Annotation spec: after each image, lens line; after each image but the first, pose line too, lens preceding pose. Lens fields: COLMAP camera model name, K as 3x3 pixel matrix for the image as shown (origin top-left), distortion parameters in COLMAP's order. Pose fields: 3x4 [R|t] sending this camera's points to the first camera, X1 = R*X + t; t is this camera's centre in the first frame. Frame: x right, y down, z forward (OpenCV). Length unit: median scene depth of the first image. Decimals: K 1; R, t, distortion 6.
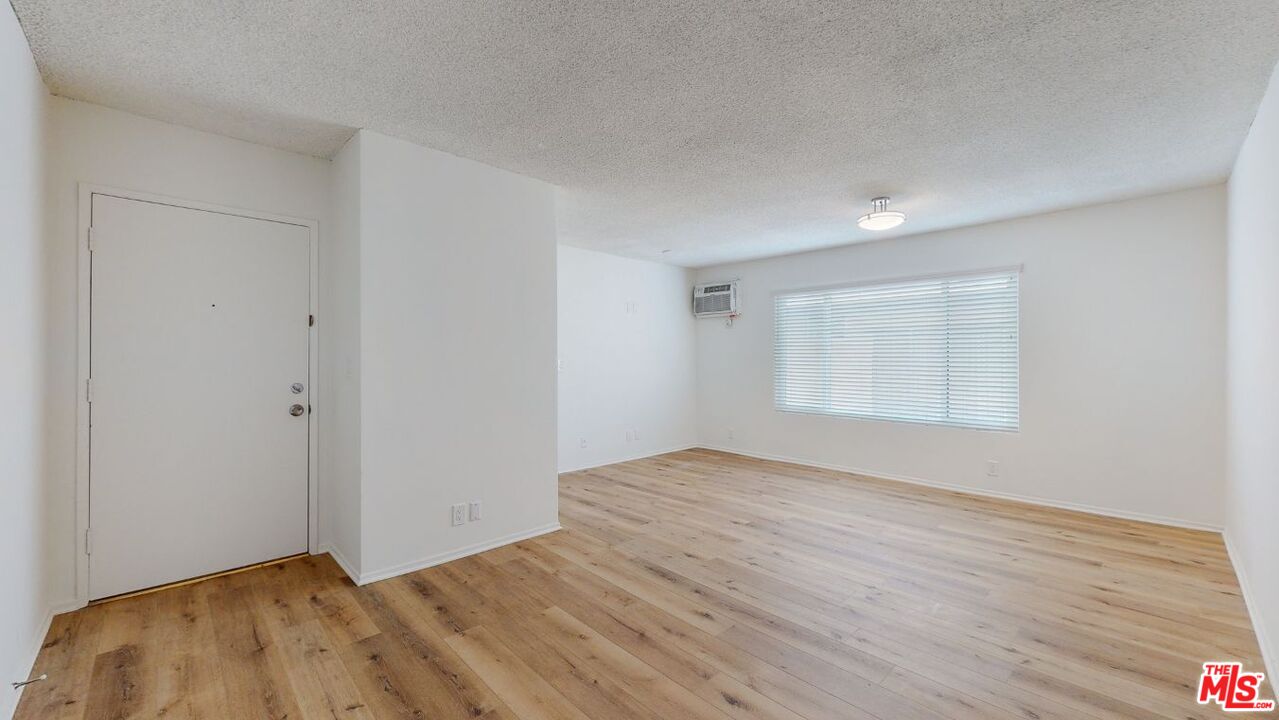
lens RADIAL K [[487.1, 0, 644.0], [0, 487.1, 356.9], [0, 0, 1]] dist [-0.000808, -0.000337]
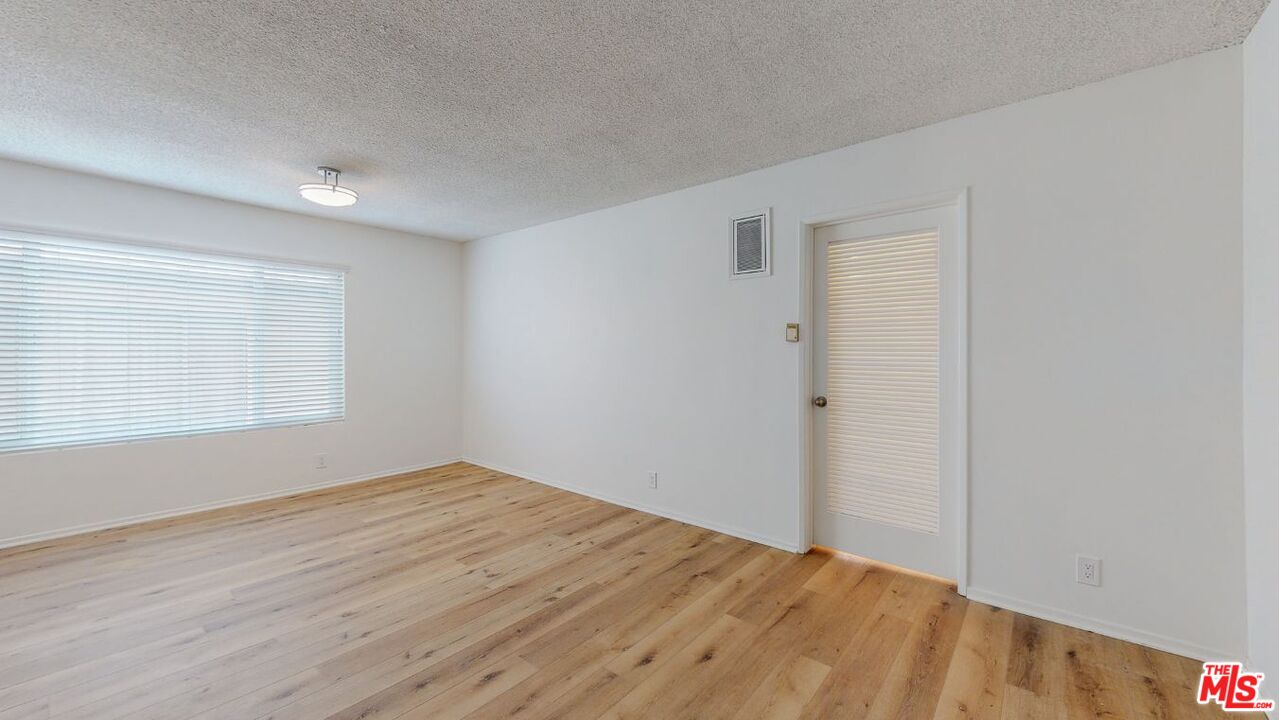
lens RADIAL K [[487.1, 0, 644.0], [0, 487.1, 356.9], [0, 0, 1]] dist [-0.000808, -0.000337]
pose [[-0.097347, -0.014871, 0.995139, -0.516659], [-0.002361, 0.999889, 0.014712, -0.005650], [-0.995248, -0.000917, -0.097372, 0.623130]]
